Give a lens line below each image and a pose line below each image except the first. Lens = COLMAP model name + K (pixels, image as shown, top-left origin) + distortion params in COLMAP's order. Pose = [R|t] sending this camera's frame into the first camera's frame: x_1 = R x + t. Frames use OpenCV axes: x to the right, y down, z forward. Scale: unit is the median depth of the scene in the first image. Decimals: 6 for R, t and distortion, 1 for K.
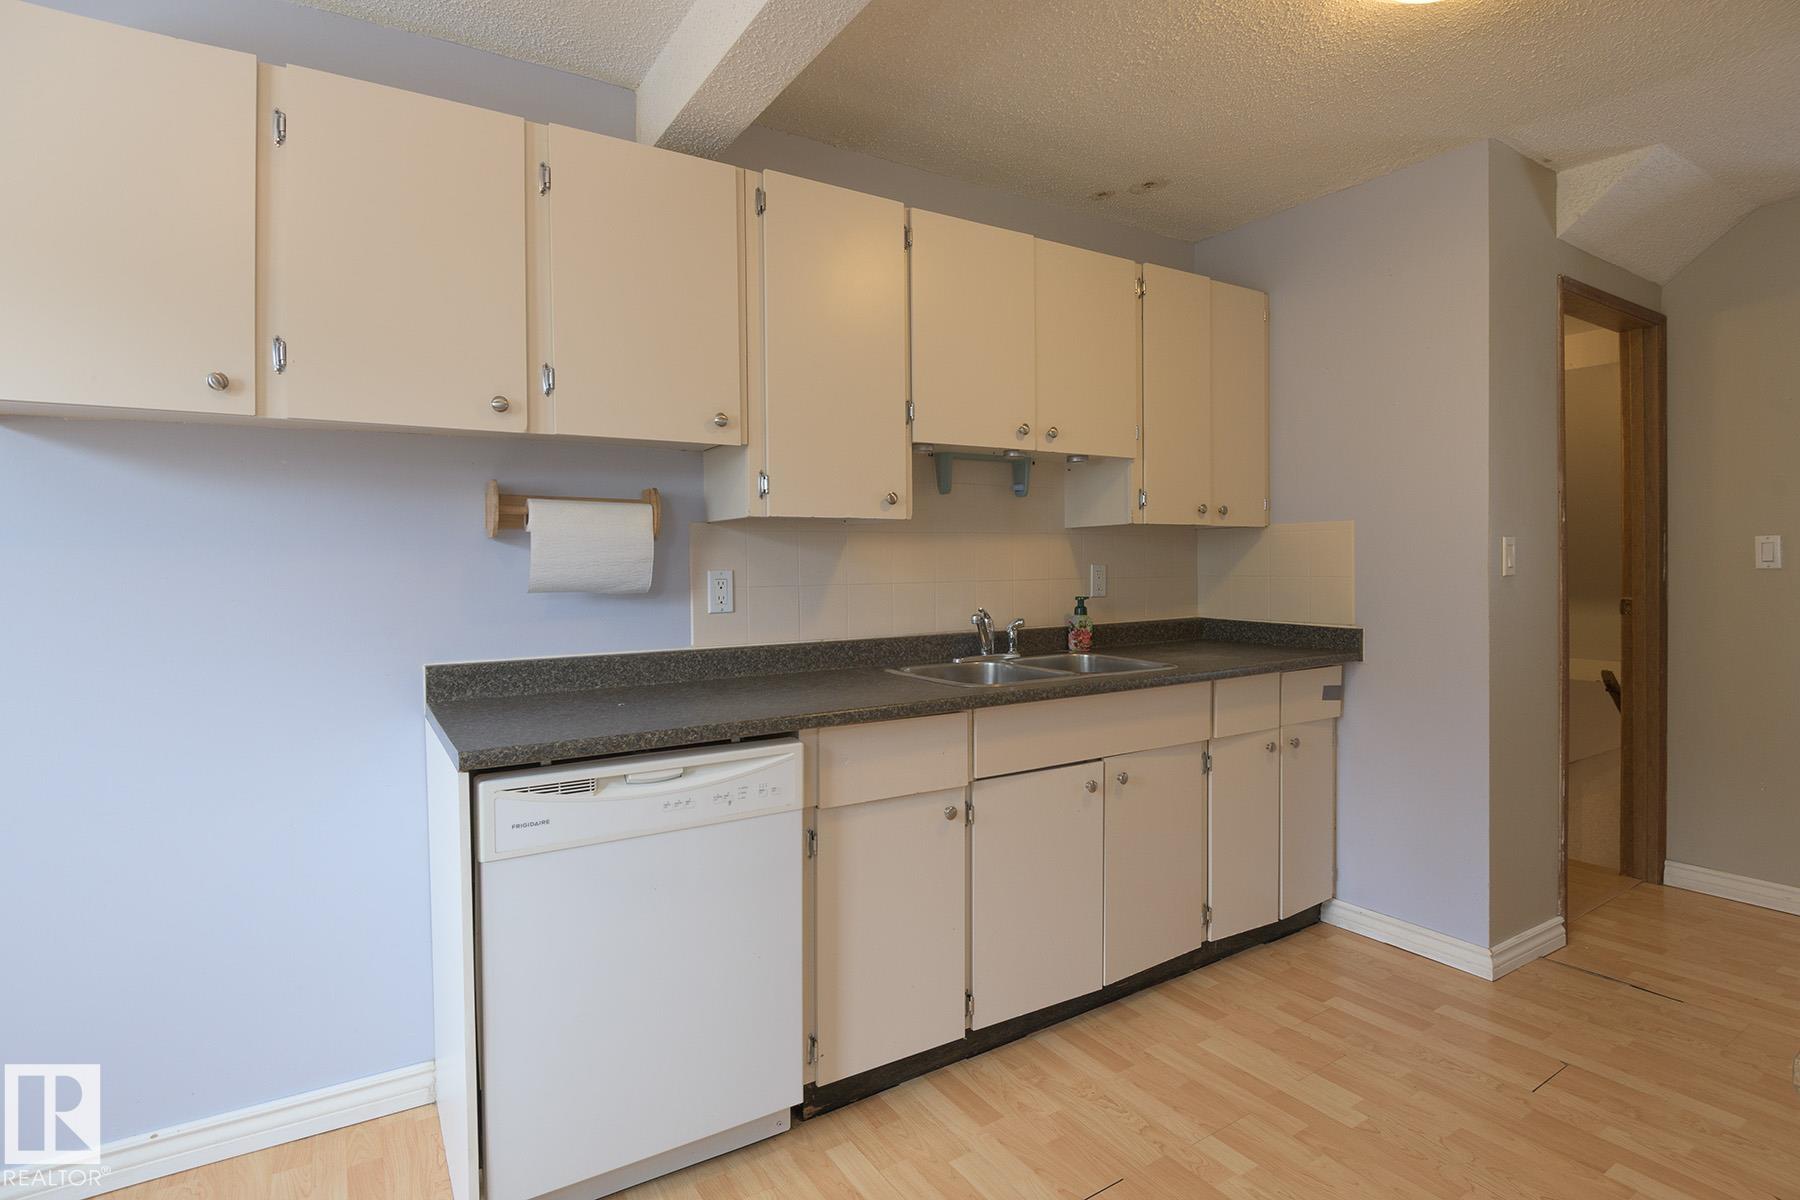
lens RADIAL K [[895.4, 0, 899.9], [0, 895.4, 589.3], [0, 0, 1]] dist [0.001267, -0.017762]
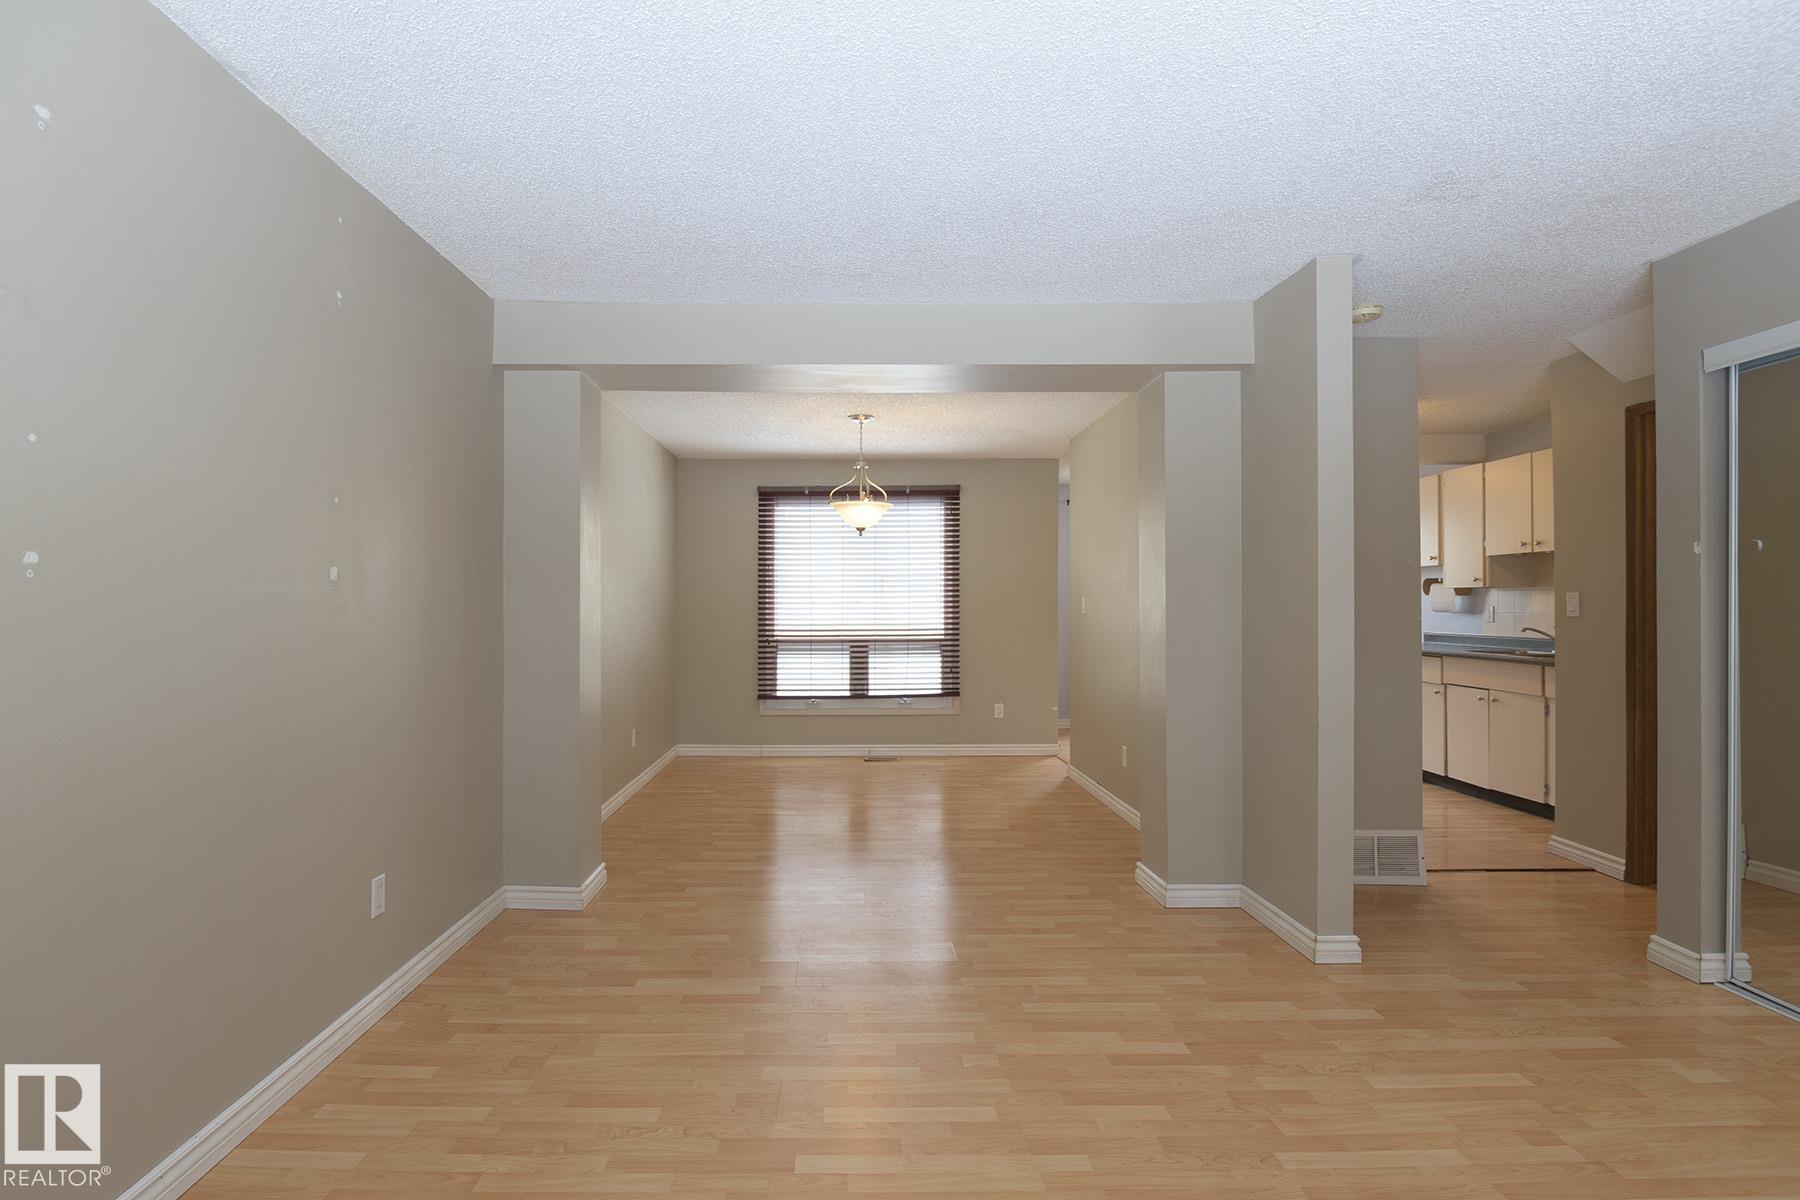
lens RADIAL K [[913.5, 0, 842.8], [0, 913.5, 601.6], [0, 0, 1]] dist [0.004248, -0.017197]
pose [[-0.541351, 0.011052, -0.840724, 3.426772], [-0.014488, 0.999643, 0.022470, -0.077863], [0.840672, 0.024345, -0.540997, 0.943273]]
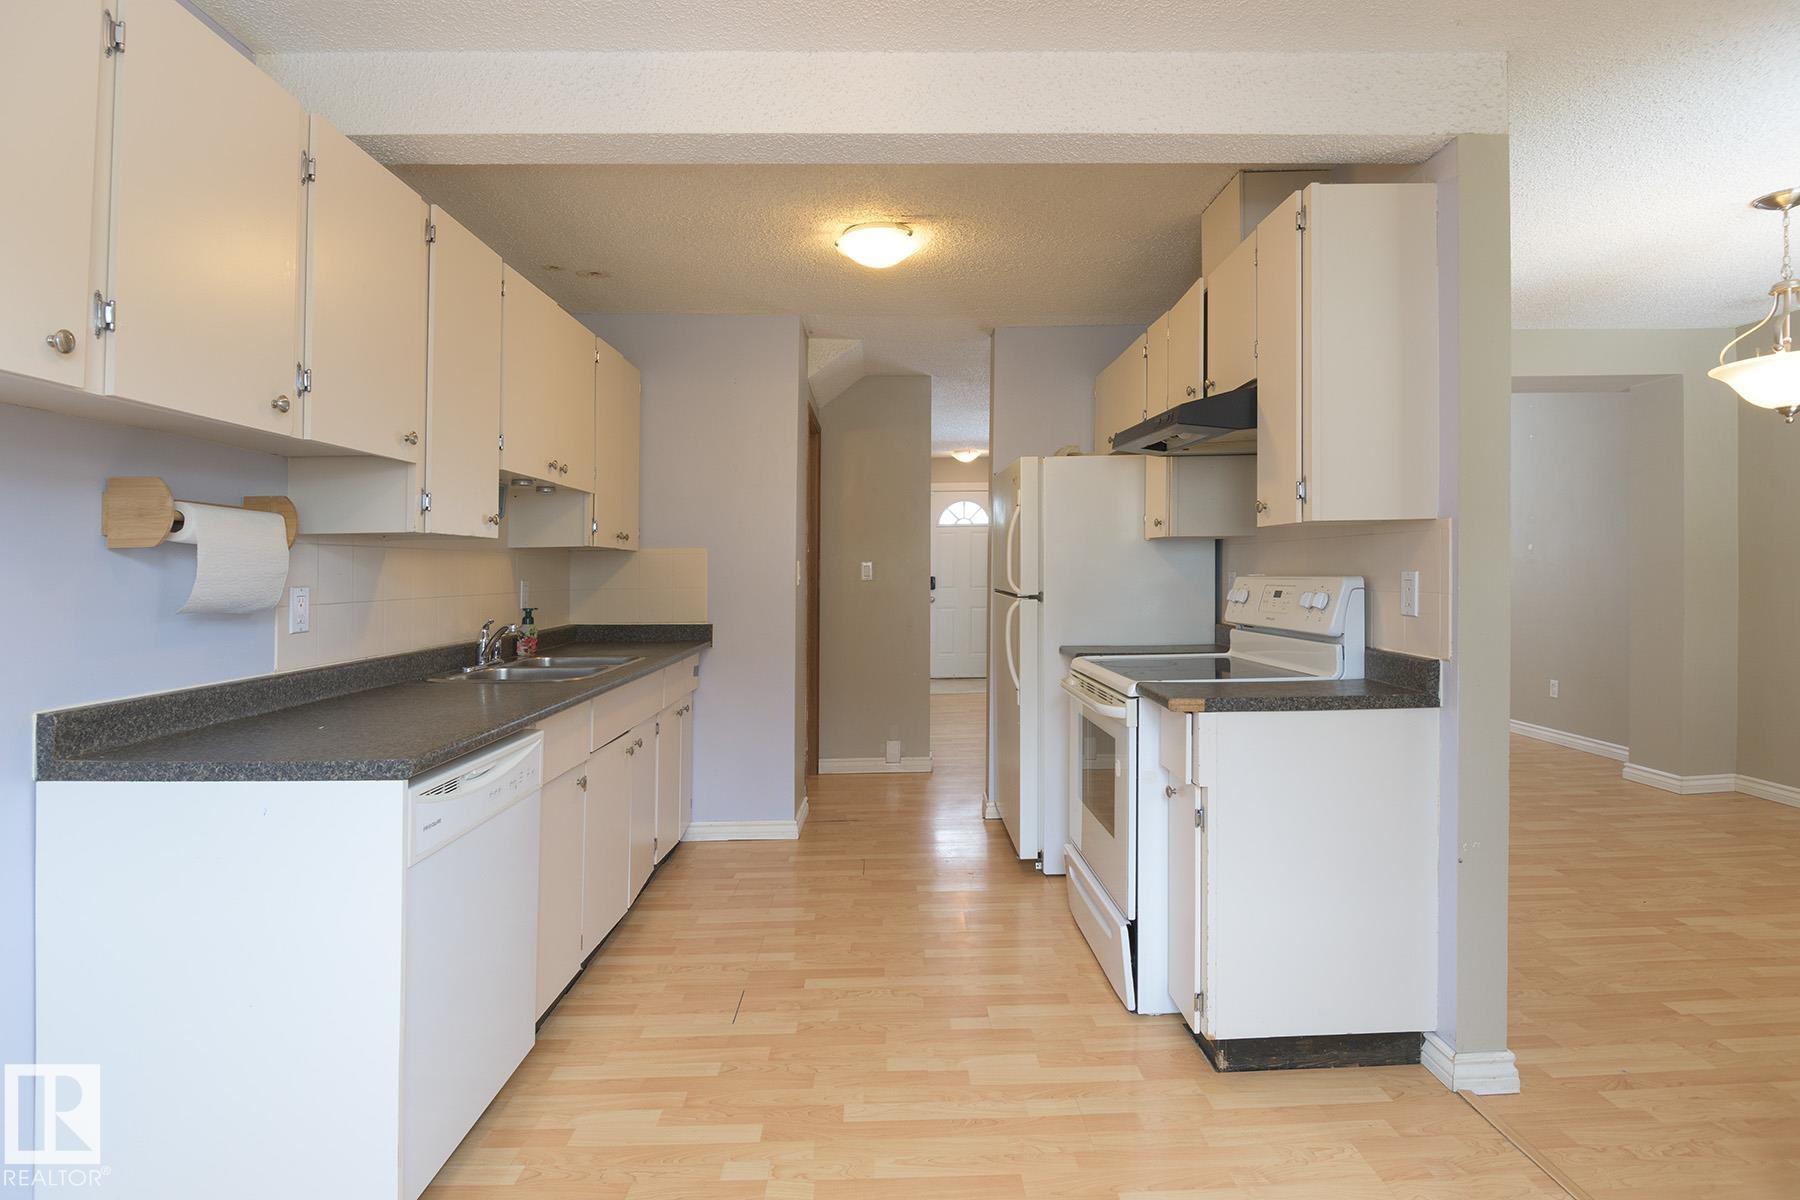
lens RADIAL K [[896.5, 0, 910.9], [0, 896.5, 614.2], [0, 0, 1]] dist [0.000850, -0.018084]
pose [[0.518073, -0.036109, 0.854574, -0.715670], [0.030691, 0.999250, 0.023616, 0.005412], [-0.854786, 0.013993, 0.518792, -0.019960]]
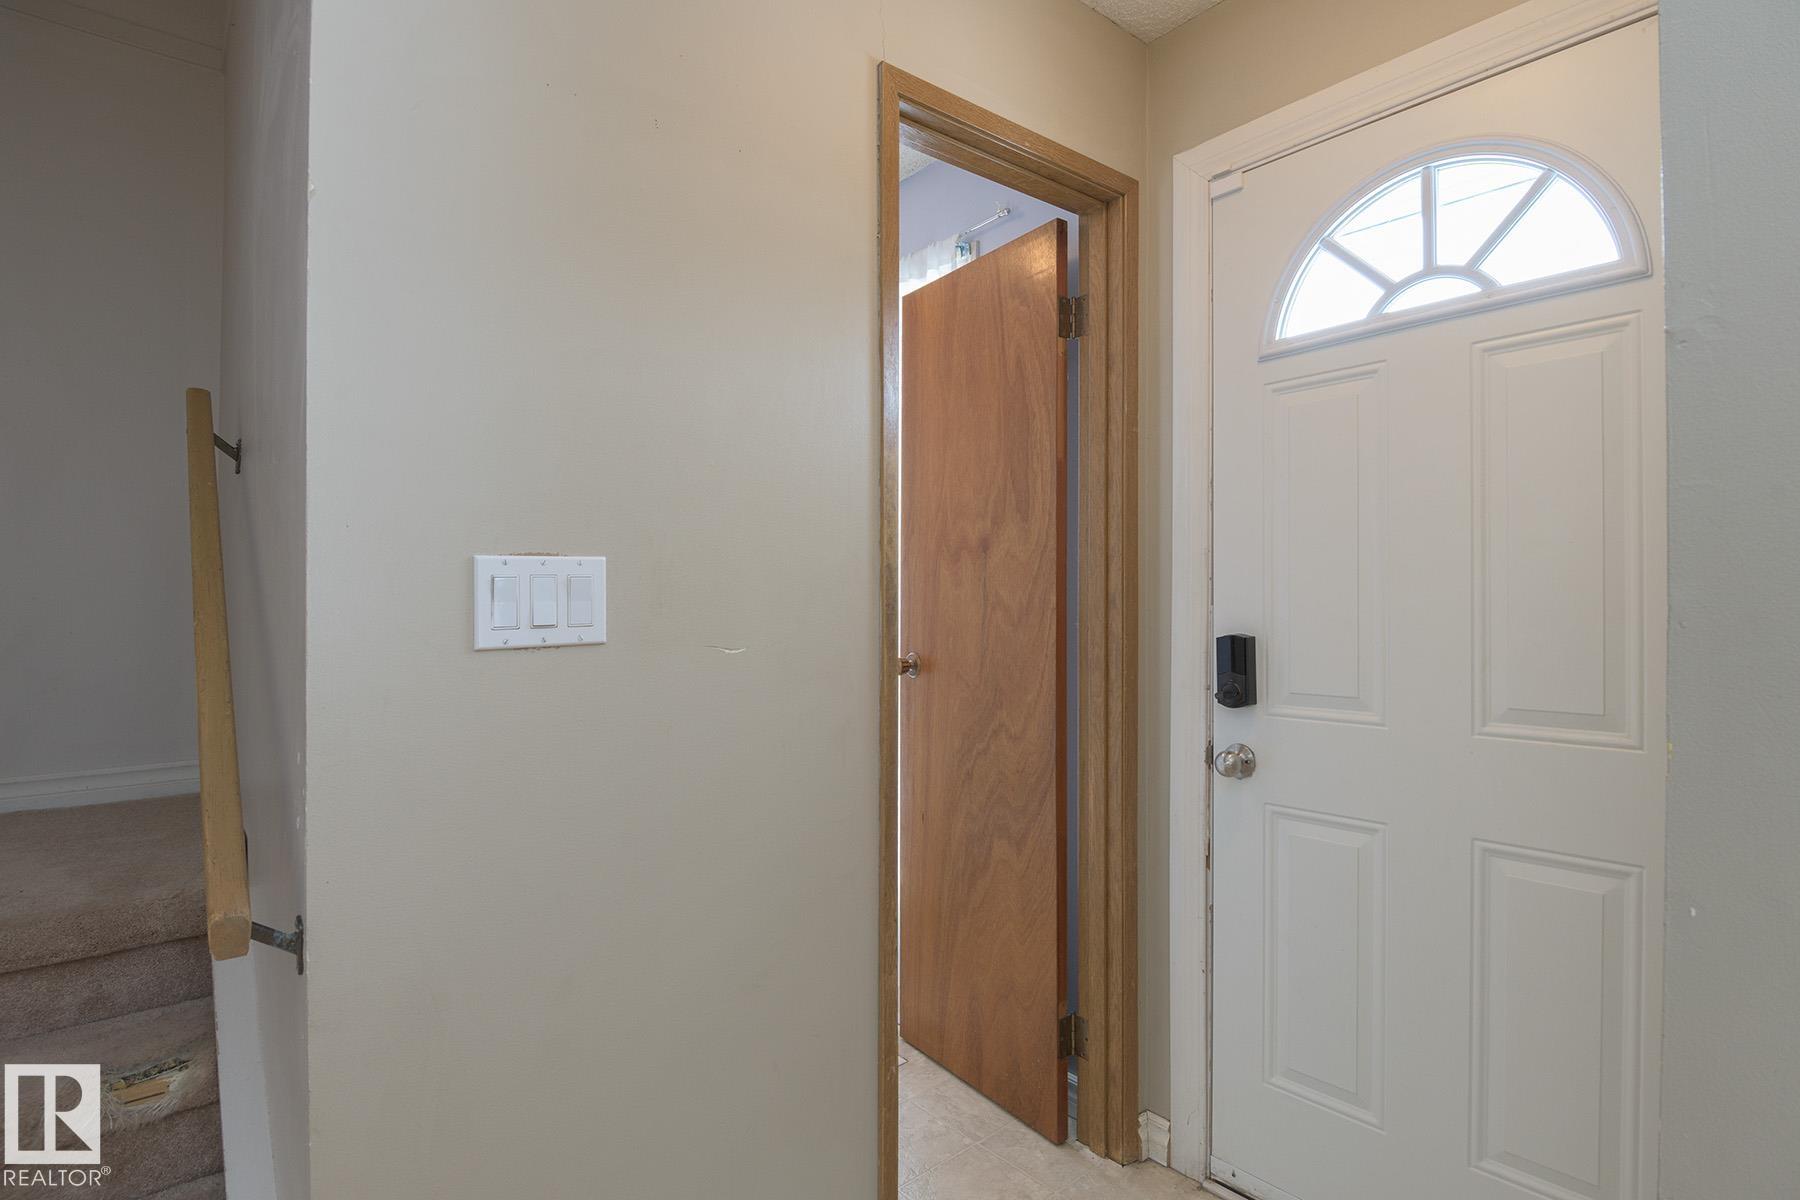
lens RADIAL K [[896.3, 0, 905.7], [0, 896.3, 599.4], [0, 0, 1]] dist [0.005539, -0.020731]
pose [[0.990814, 0.022756, 0.133306, 2.839027], [-0.016486, 0.998714, -0.047953, -0.064127], [-0.134225, 0.045315, 0.989914, 1.471190]]
